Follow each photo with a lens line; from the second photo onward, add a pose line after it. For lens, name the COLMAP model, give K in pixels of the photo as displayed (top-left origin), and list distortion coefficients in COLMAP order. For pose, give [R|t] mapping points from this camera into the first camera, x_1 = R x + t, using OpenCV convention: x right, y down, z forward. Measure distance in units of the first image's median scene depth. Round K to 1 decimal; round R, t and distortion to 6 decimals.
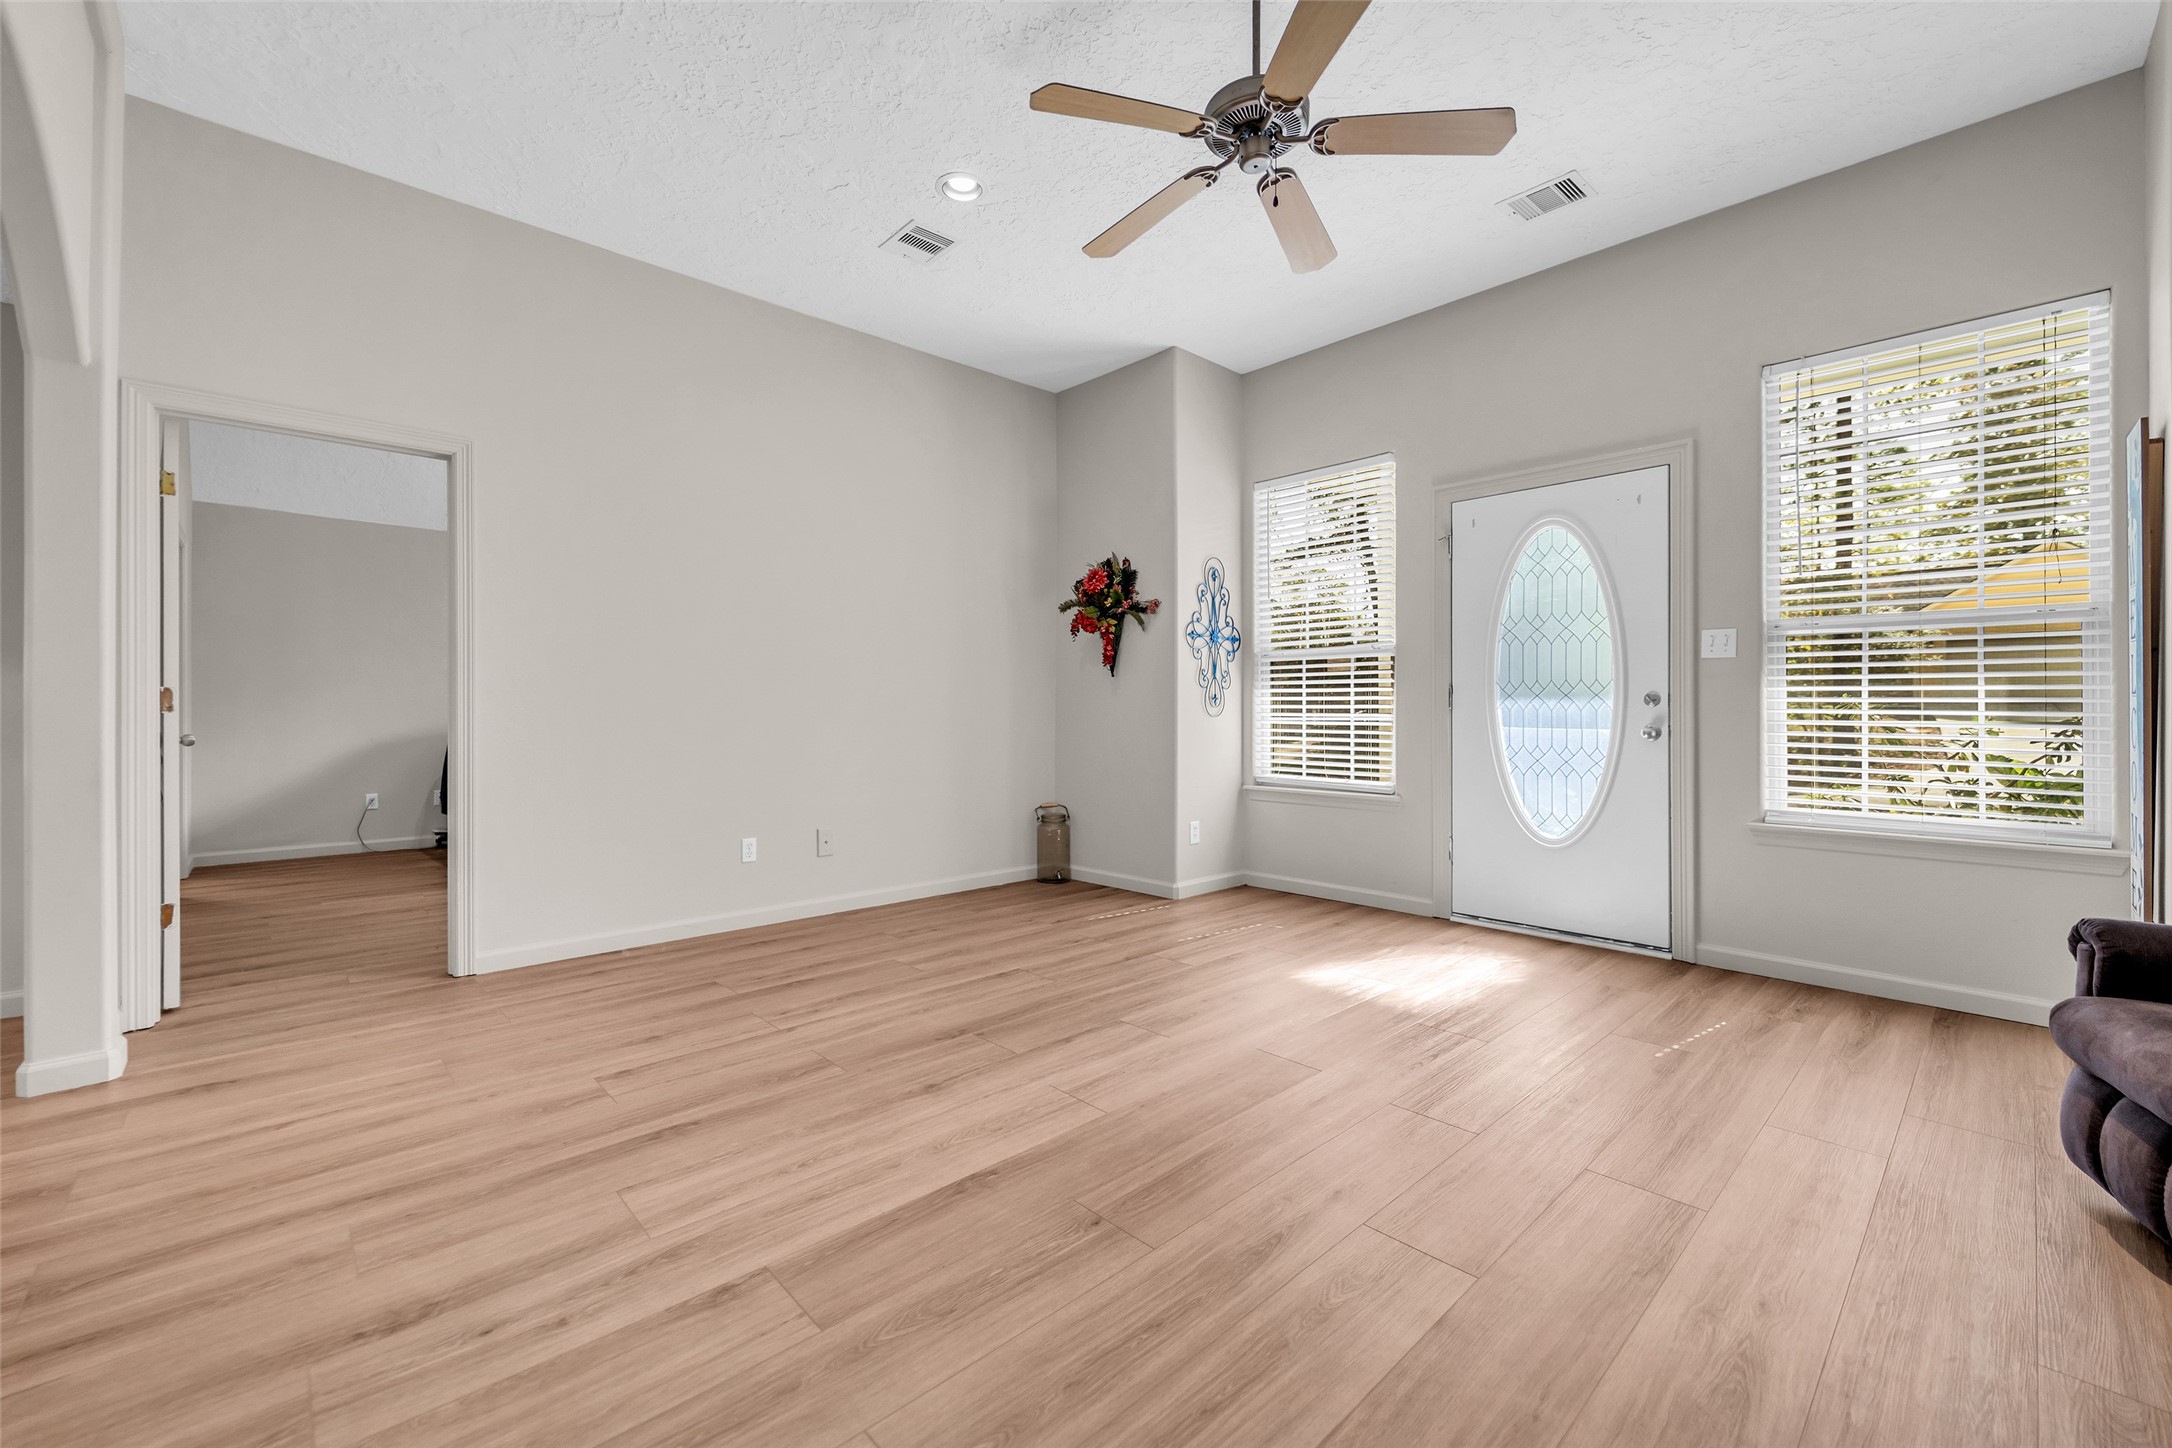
lens RADIAL K [[877.5, 0, 1073.0], [0, 877.5, 709.0], [0, 0, 1]] dist [0.004397, -0.002523]
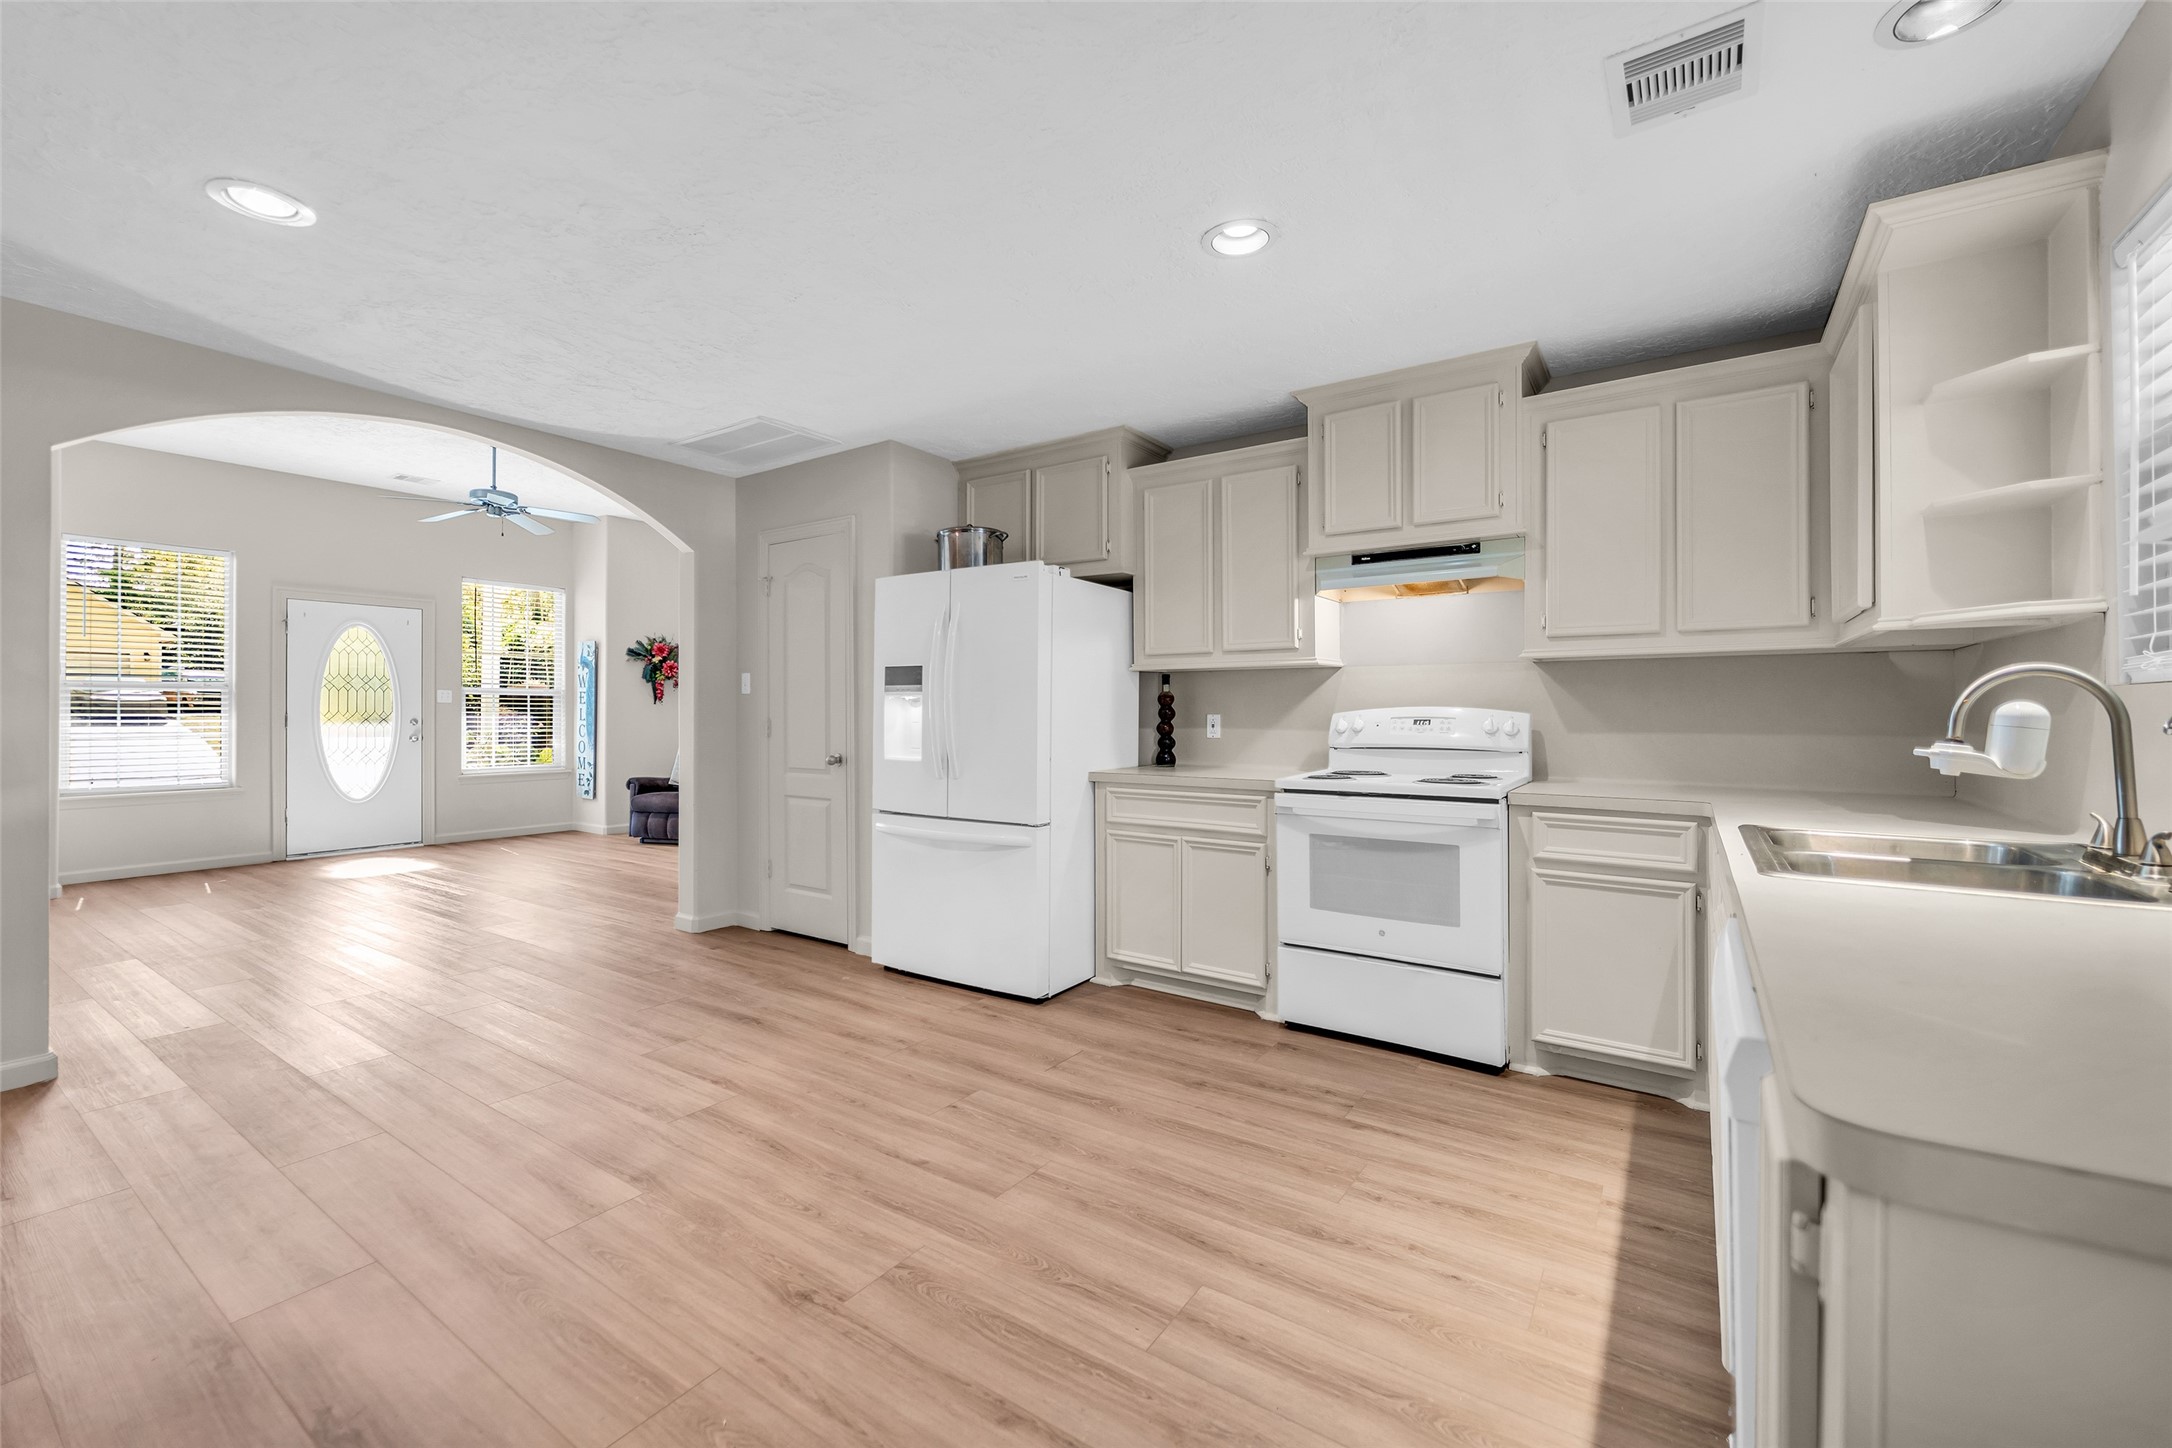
lens RADIAL K [[877.5, 0, 1070.8], [0, 877.5, 711.9], [0, 0, 1]] dist [0.004397, -0.002523]
pose [[-0.223987, 0.002093, 0.974590, -1.863075], [0.002291, 0.999996, -0.001621, -0.030718], [-0.974589, 0.001869, -0.223991, -0.033664]]
